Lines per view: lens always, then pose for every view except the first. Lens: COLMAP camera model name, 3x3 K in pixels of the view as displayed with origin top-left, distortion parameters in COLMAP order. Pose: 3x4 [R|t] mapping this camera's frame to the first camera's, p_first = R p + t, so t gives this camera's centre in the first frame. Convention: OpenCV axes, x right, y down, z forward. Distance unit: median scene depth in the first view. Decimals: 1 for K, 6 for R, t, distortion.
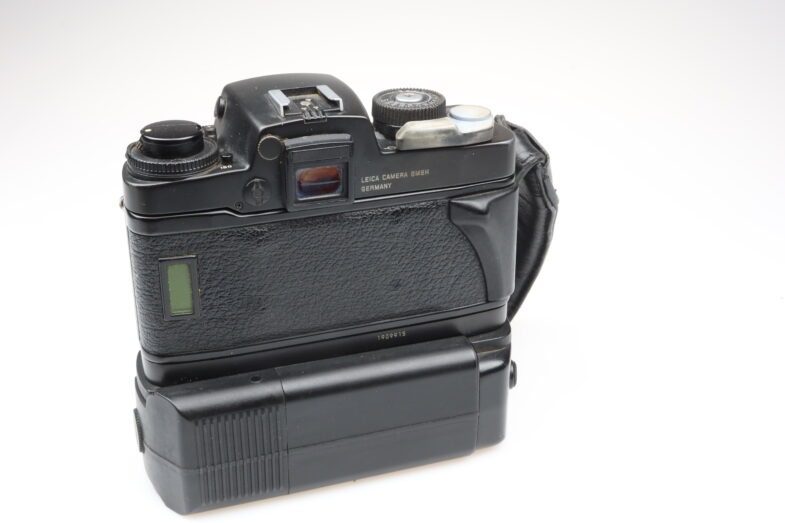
lens RADIAL K [[1125.9, 0, 391.9], [0, 1125.9, 262.0], [0, 0, 1]] dist [0.010367, 0.000000]
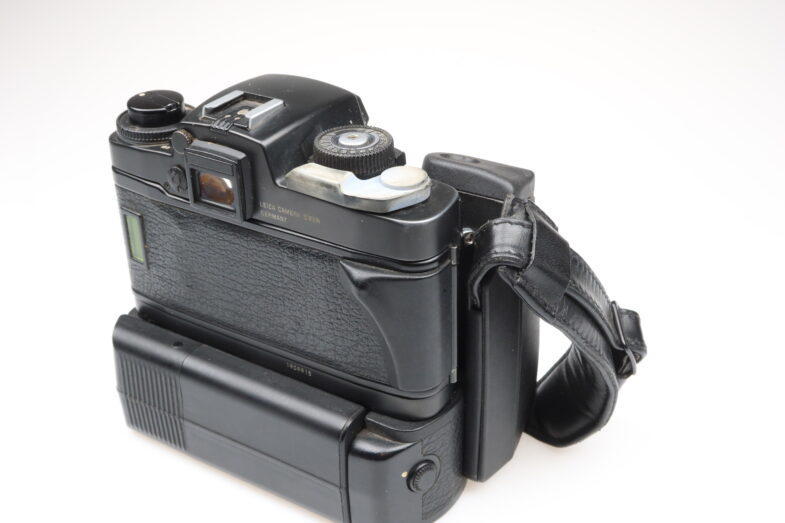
lens RADIAL K [[1125.9, 0, 392.3], [0, 1125.9, 260.9], [0, 0, 1]] dist [0.010367, 0.000000]
pose [[0.579447, 0.372541, -0.724882, 0.755548], [-0.320162, 0.921963, 0.217901, -0.272257], [0.749491, 0.105818, 0.653502, 0.440281]]
